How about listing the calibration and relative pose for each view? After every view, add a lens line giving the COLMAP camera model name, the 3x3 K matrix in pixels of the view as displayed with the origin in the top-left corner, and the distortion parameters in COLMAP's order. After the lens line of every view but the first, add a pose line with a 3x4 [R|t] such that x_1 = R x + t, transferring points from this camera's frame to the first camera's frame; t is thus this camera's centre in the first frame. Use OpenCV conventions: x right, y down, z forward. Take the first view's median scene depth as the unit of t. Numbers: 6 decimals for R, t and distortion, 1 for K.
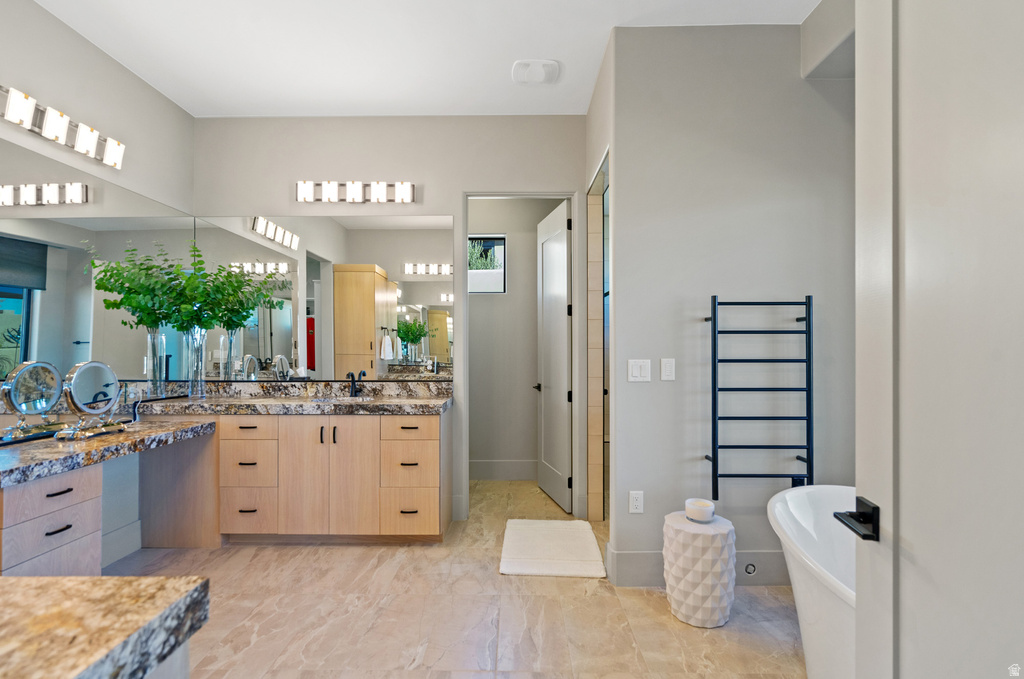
lens RADIAL K [[482.2, 0, 510.0], [0, 482.2, 346.1], [0, 0, 1]] dist [-0.003690, 0.001481]
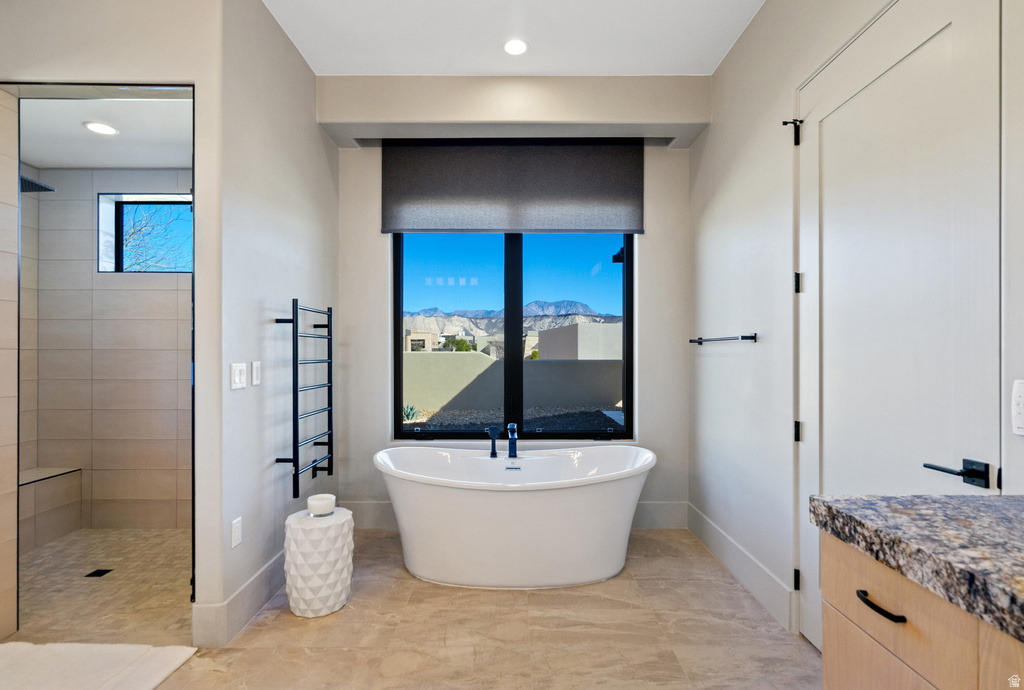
lens RADIAL K [[482.2, 0, 507.6], [0, 482.2, 345.2], [0, 0, 1]] dist [-0.003690, 0.001481]
pose [[0.013958, 0.007548, 0.999874, -0.495368], [-0.001961, 0.999970, -0.007521, 0.000004], [-0.999901, -0.001856, 0.013972, 0.438608]]
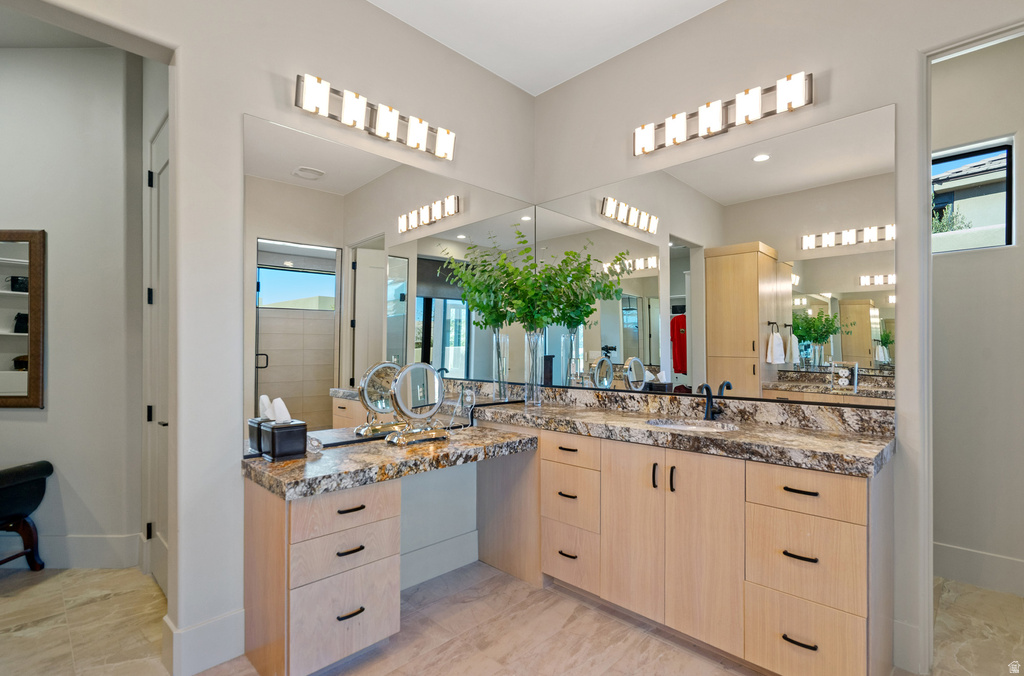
lens RADIAL K [[482.2, 0, 510.8], [0, 482.2, 350.2], [0, 0, 1]] dist [-0.003690, 0.001481]
pose [[0.719524, -0.000205, -0.694468, -0.062848], [0.004097, 0.999984, 0.003949, 0.003213], [0.694456, -0.005686, 0.719513, 0.367414]]
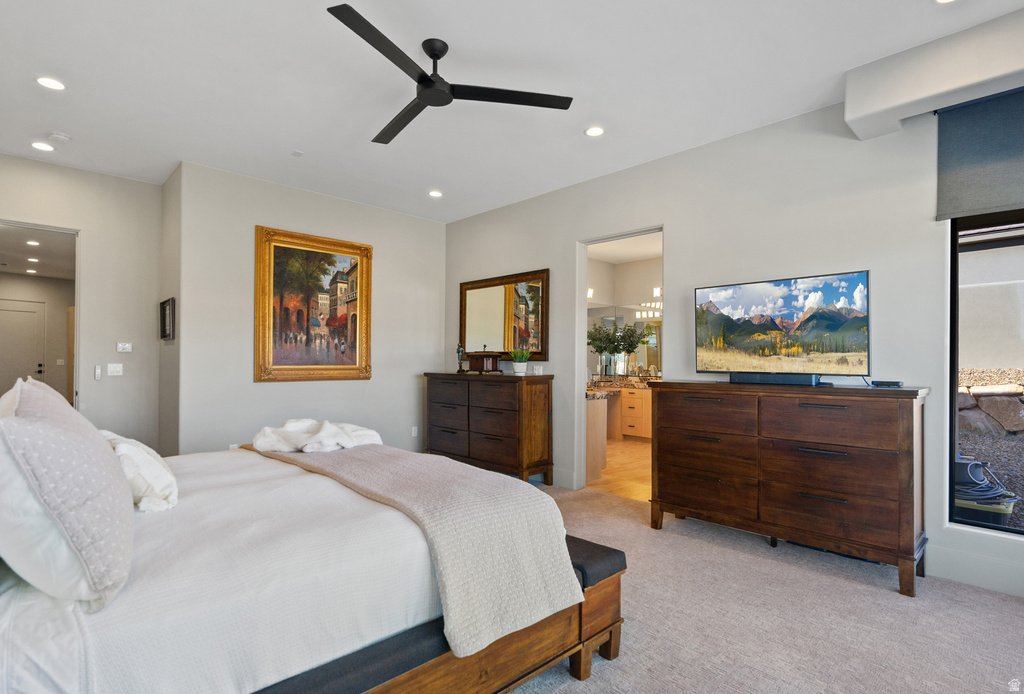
lens RADIAL K [[482.2, 0, 516.2], [0, 482.2, 355.0], [0, 0, 1]] dist [-0.003690, 0.001481]
pose [[0.695249, 0.001156, -0.718768, 0.856552], [-0.005486, 0.999978, -0.003697, -0.019931], [0.718748, 0.006514, 0.695241, -1.202608]]
